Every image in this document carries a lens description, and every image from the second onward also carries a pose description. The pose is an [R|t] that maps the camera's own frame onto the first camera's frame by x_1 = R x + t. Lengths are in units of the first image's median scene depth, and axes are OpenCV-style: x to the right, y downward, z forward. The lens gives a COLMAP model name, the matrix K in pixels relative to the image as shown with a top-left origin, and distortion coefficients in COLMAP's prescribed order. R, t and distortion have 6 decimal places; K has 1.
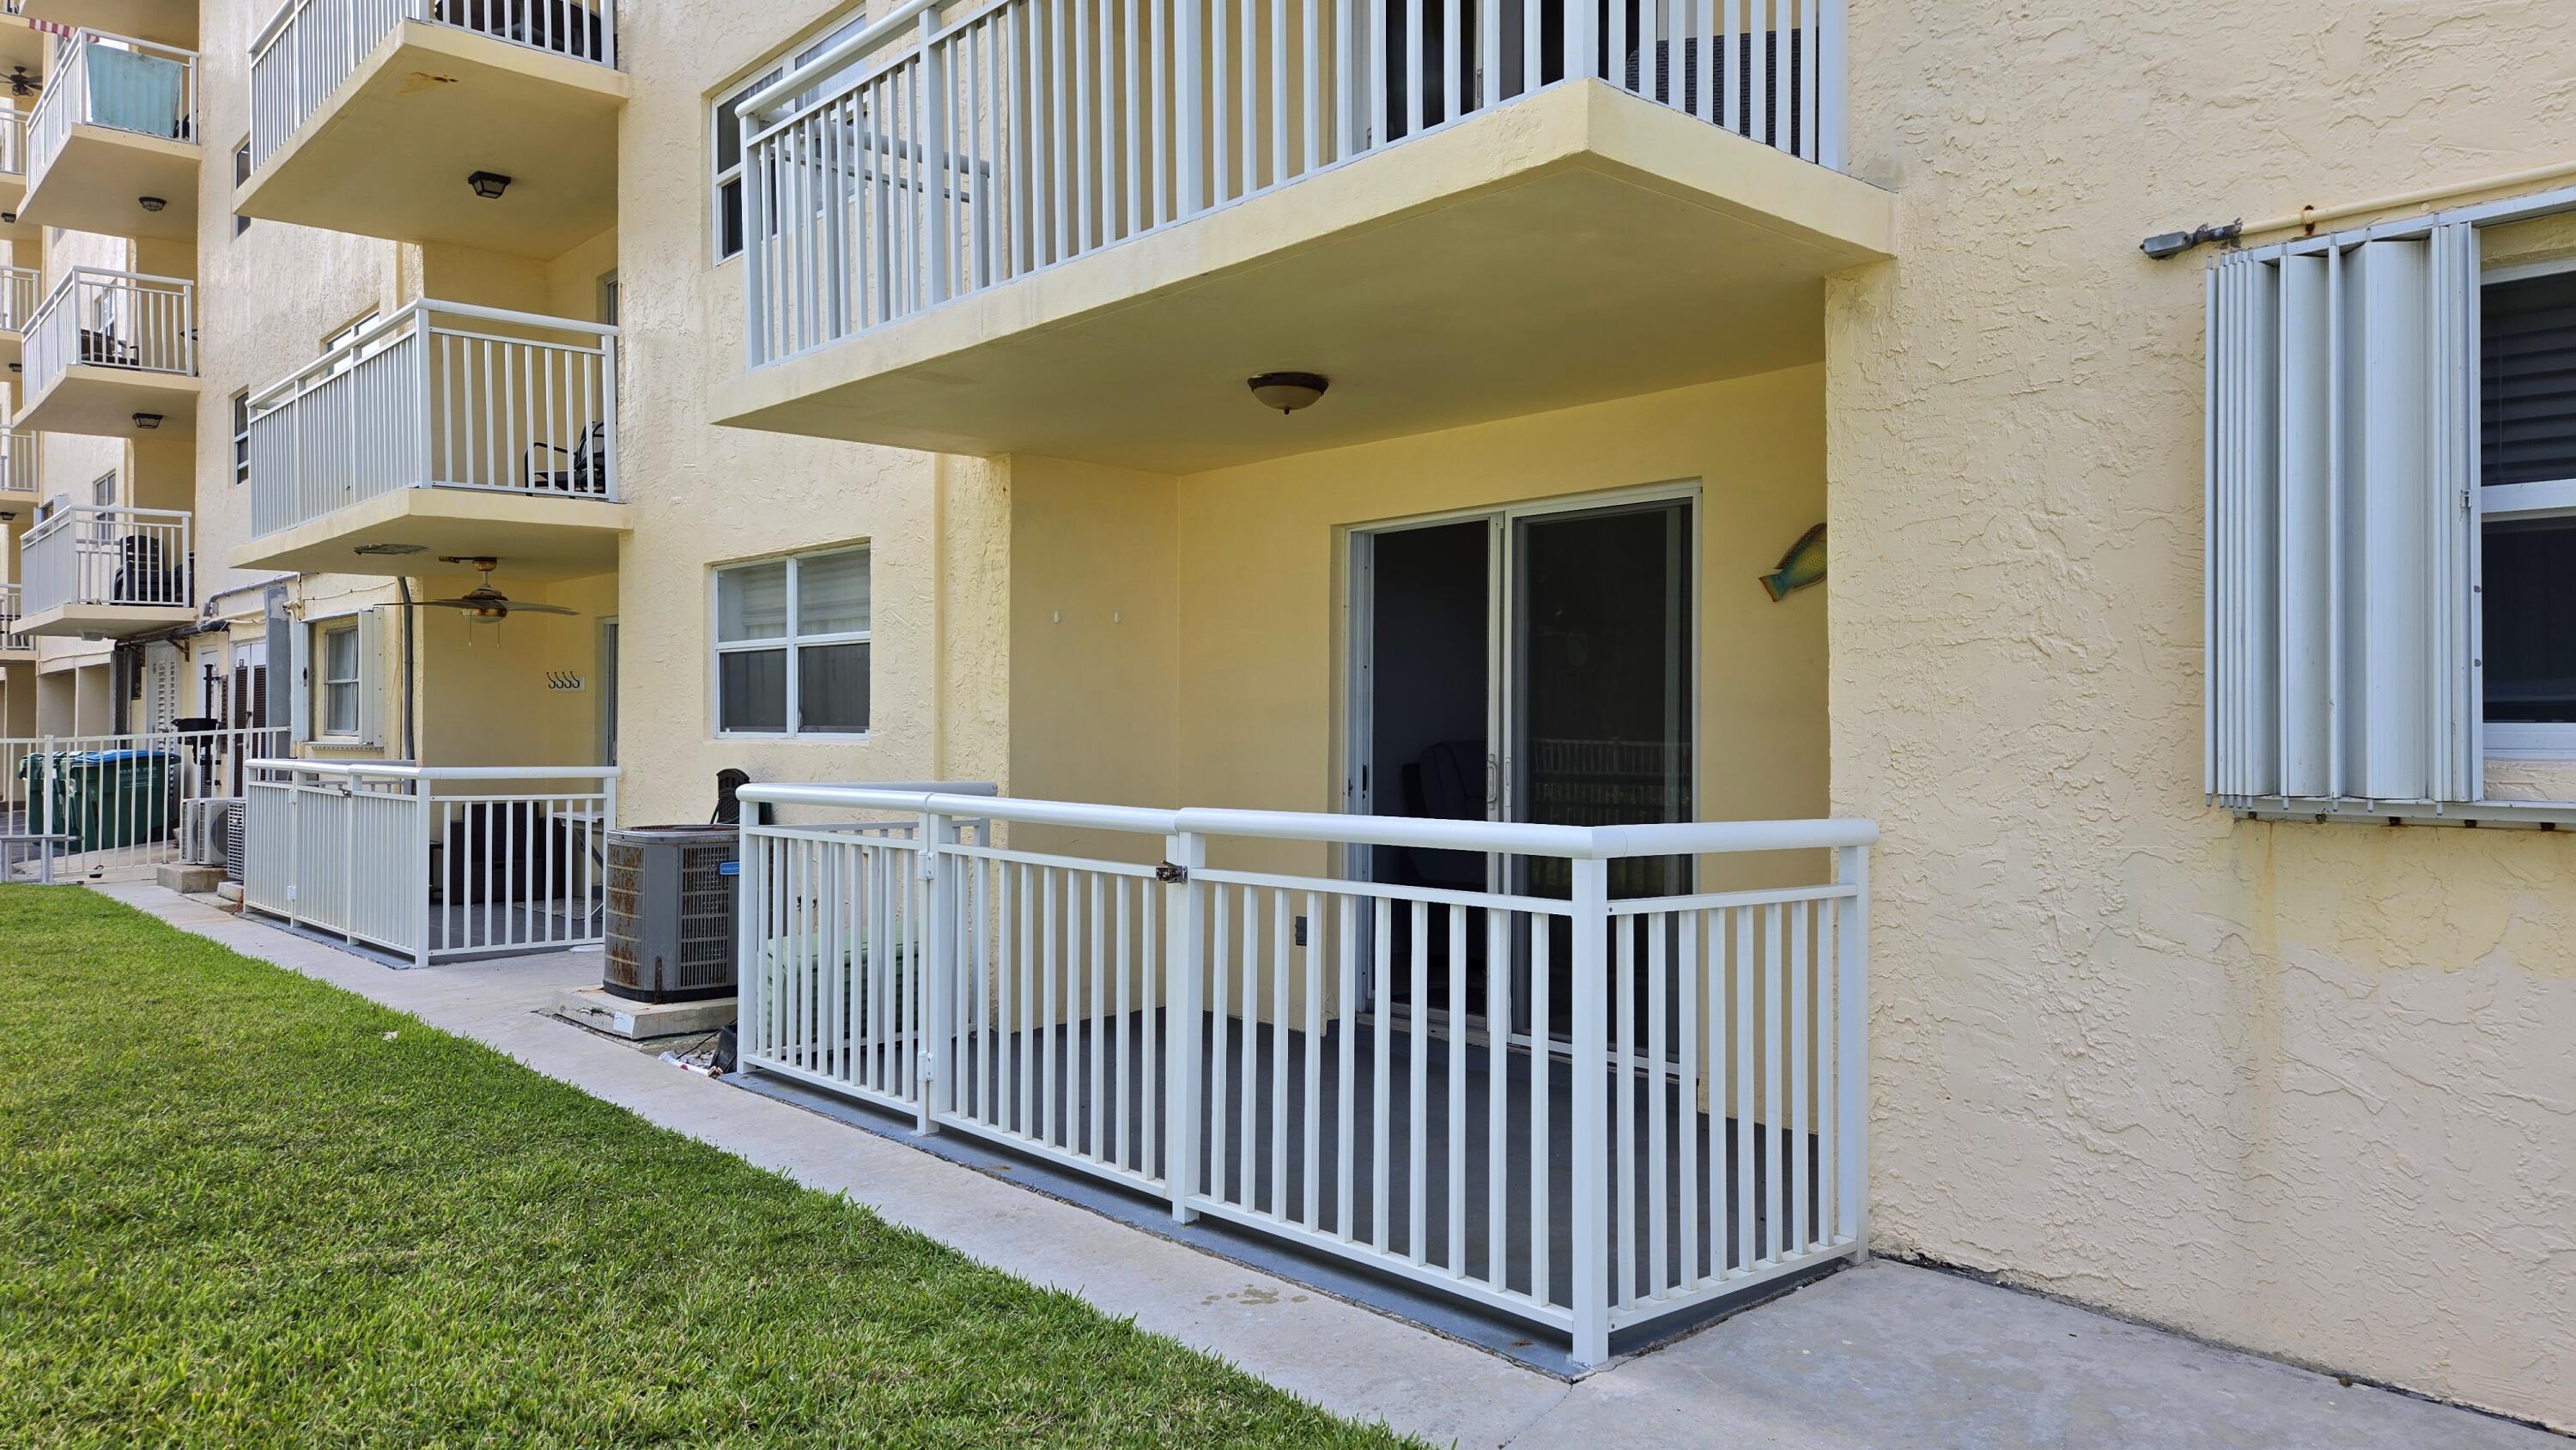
lens RADIAL K [[1729.3, 0, 1289.1], [0, 1729.3, 732.3], [0, 0, 1]] dist [0.039979, -0.010971]
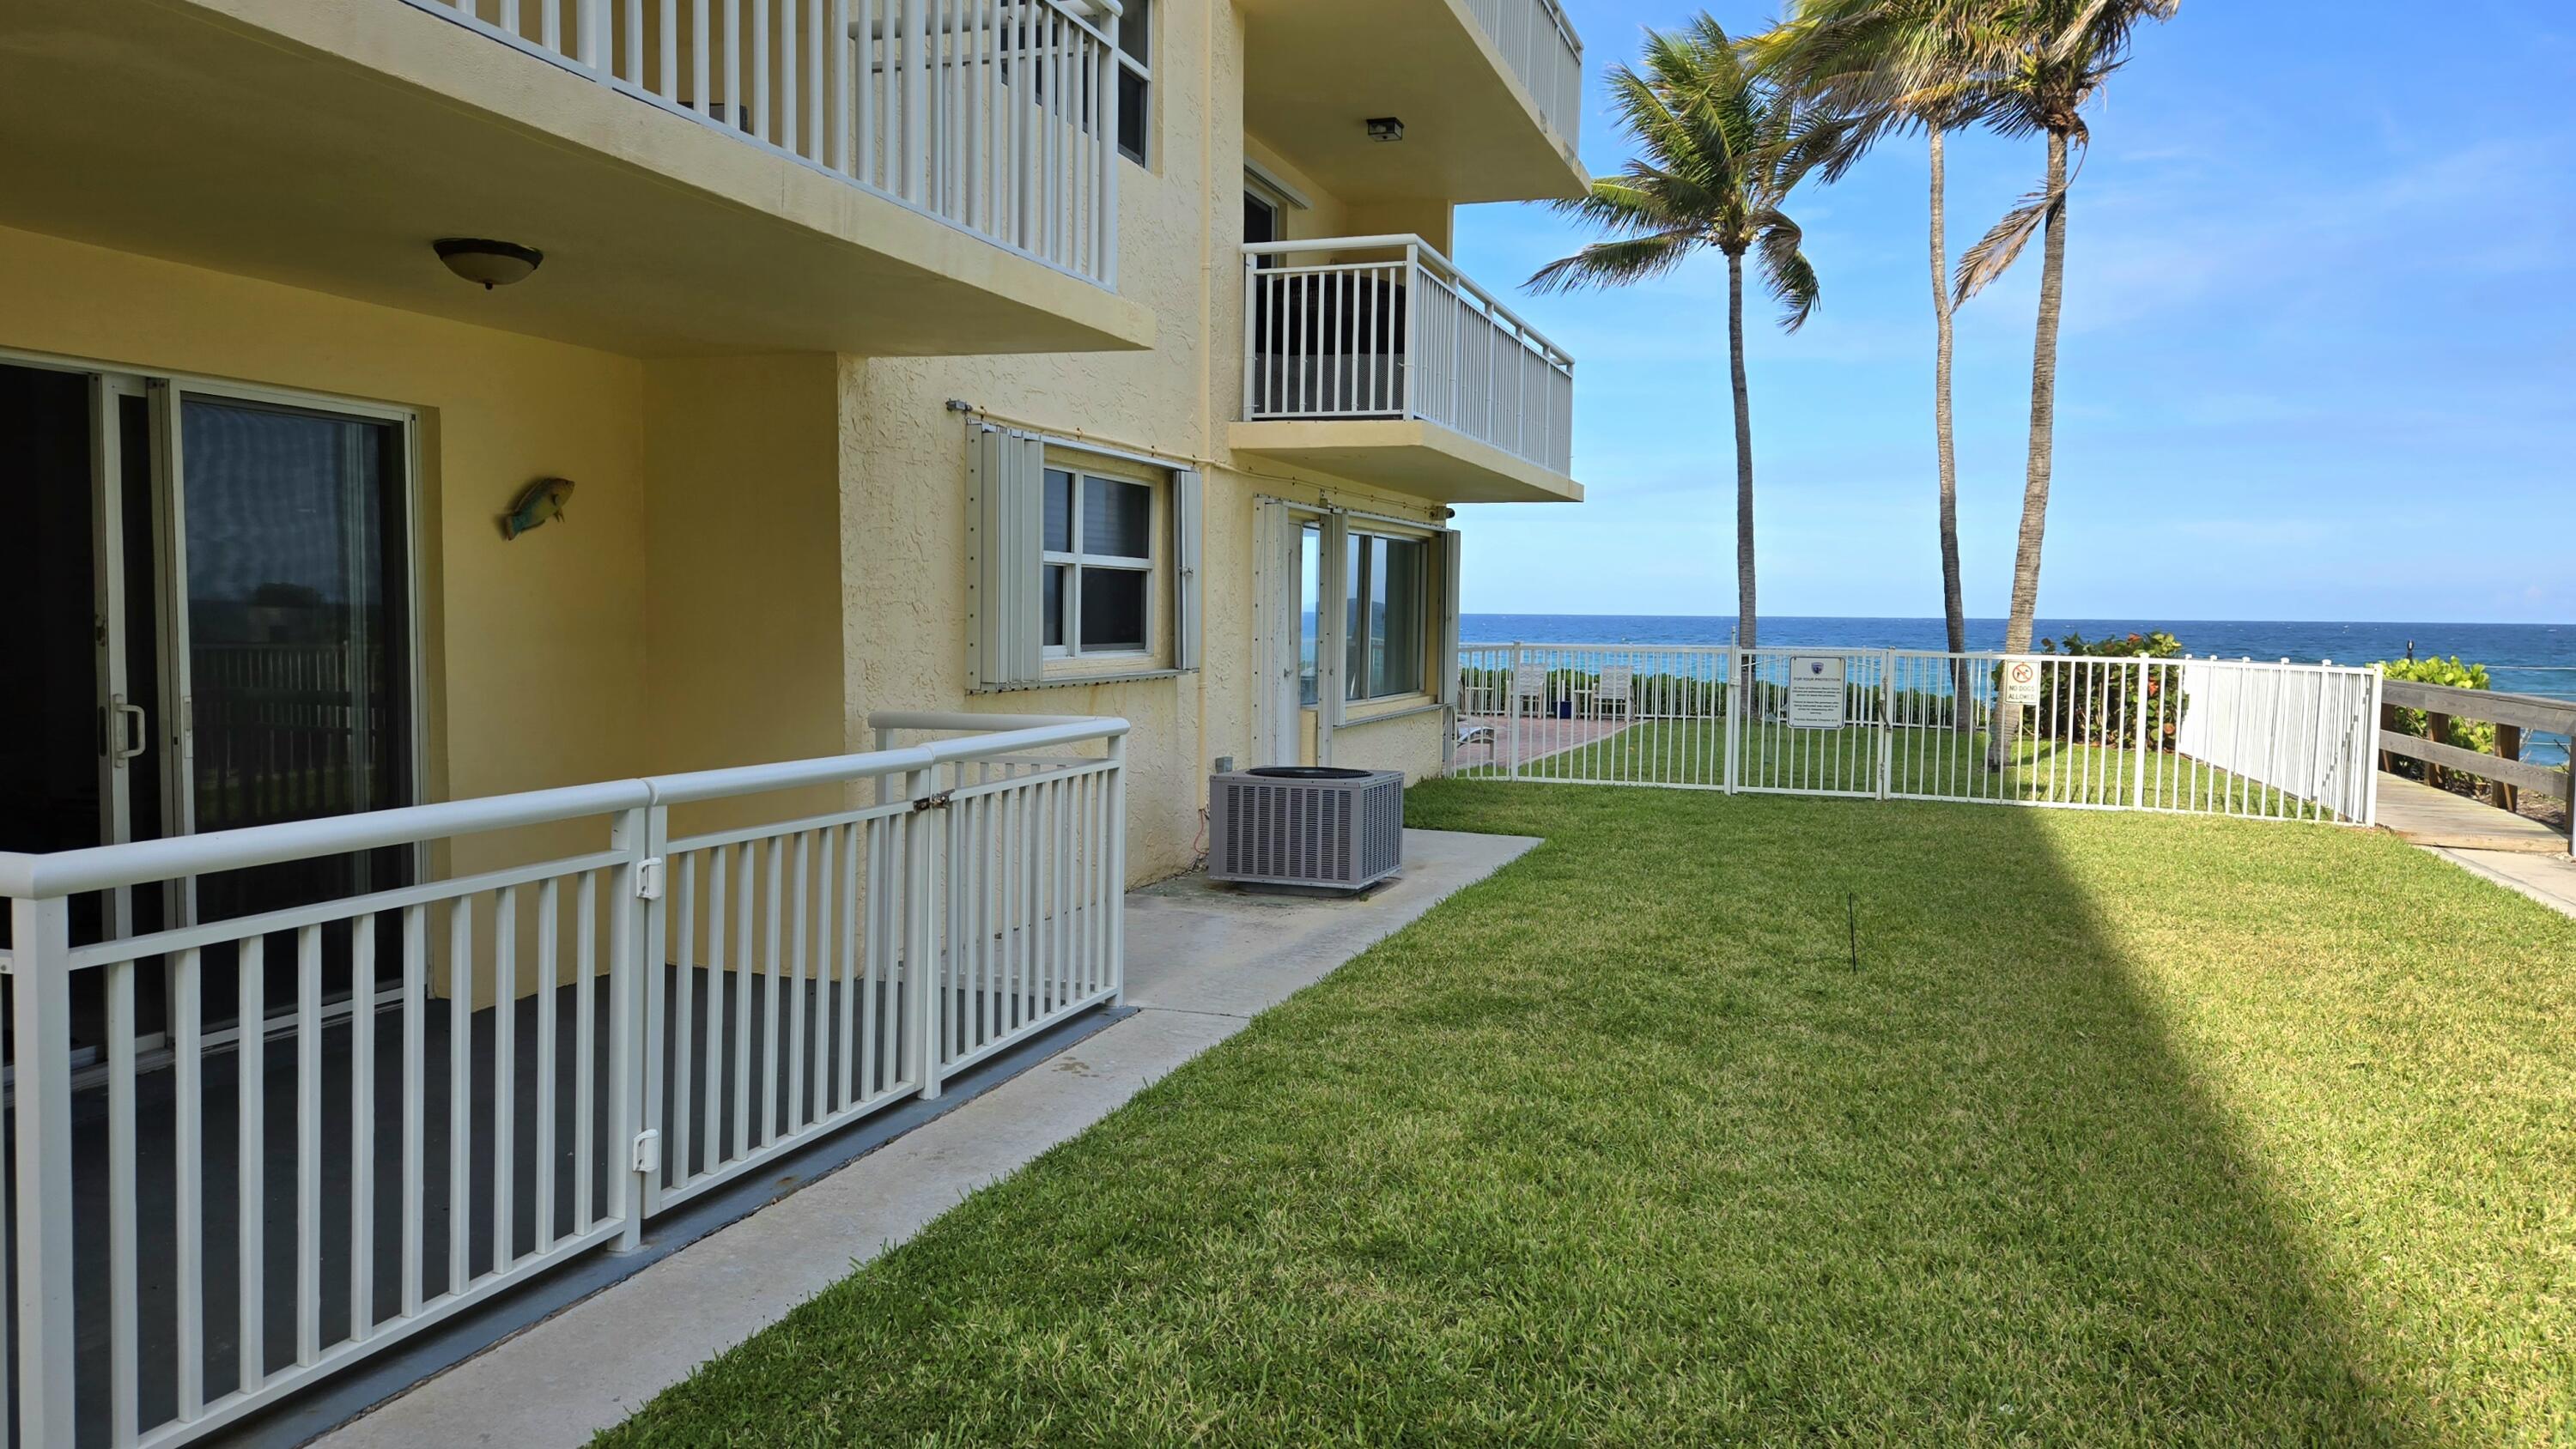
lens RADIAL K [[1729.2, 0, 1286.4], [0, 1729.2, 736.9], [0, 0, 1]] dist [0.039979, -0.010971]
pose [[-0.469675, -0.071966, 0.879901, -0.779280], [-0.009102, 0.997014, 0.076686, -0.030426], [-0.882793, 0.028009, -0.468927, 0.890218]]
